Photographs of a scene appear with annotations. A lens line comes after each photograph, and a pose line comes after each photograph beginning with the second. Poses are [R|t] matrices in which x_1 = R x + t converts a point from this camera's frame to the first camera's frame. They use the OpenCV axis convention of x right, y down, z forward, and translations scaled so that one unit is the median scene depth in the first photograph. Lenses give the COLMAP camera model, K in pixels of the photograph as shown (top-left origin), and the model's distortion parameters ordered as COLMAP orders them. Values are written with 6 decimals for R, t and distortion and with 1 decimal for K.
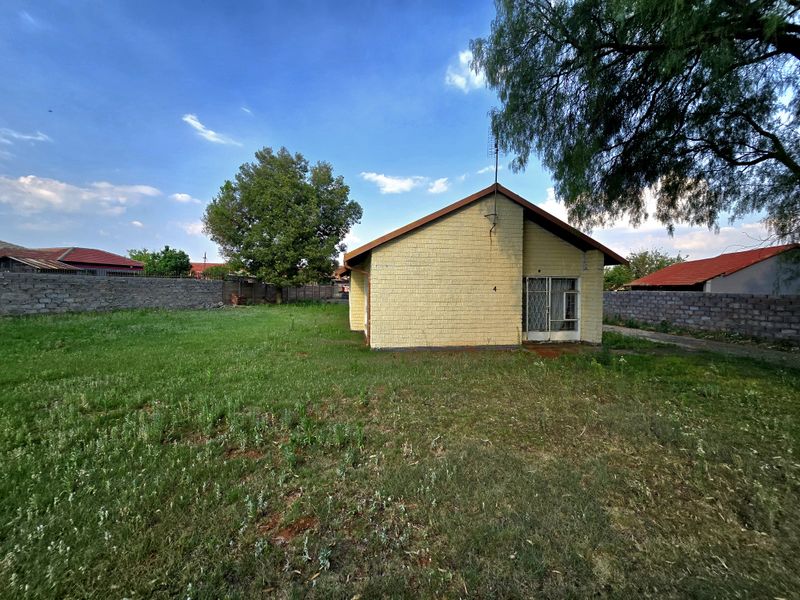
lens RADIAL K [[324.9, 0, 402.7], [0, 324.9, 298.9], [0, 0, 1]] dist [0.001698, -0.000029]
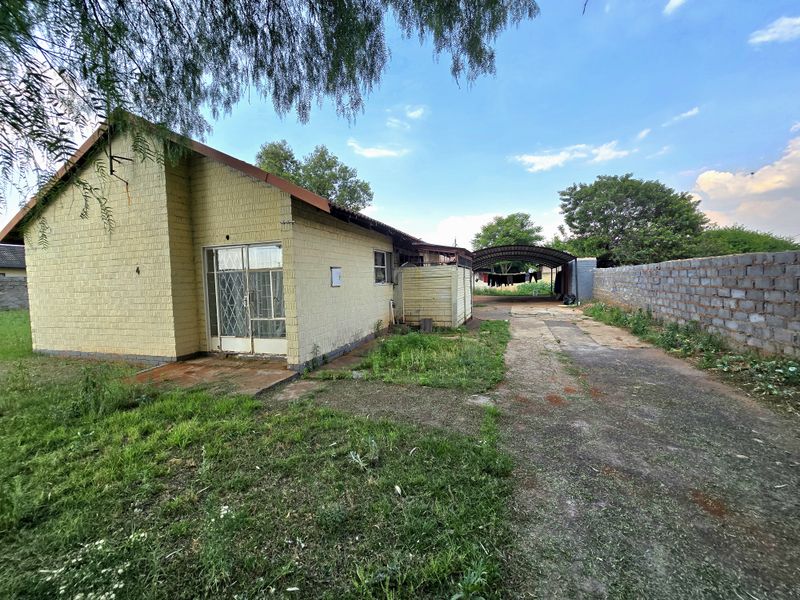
lens RADIAL K [[324.9, 0, 399.2], [0, 324.9, 298.7], [0, 0, 1]] dist [0.001698, -0.000029]
pose [[0.882705, -0.013827, -0.469725, 0.711492], [0.023118, 0.999634, 0.014019, 0.019576], [0.469359, -0.023234, 0.882702, 0.439730]]
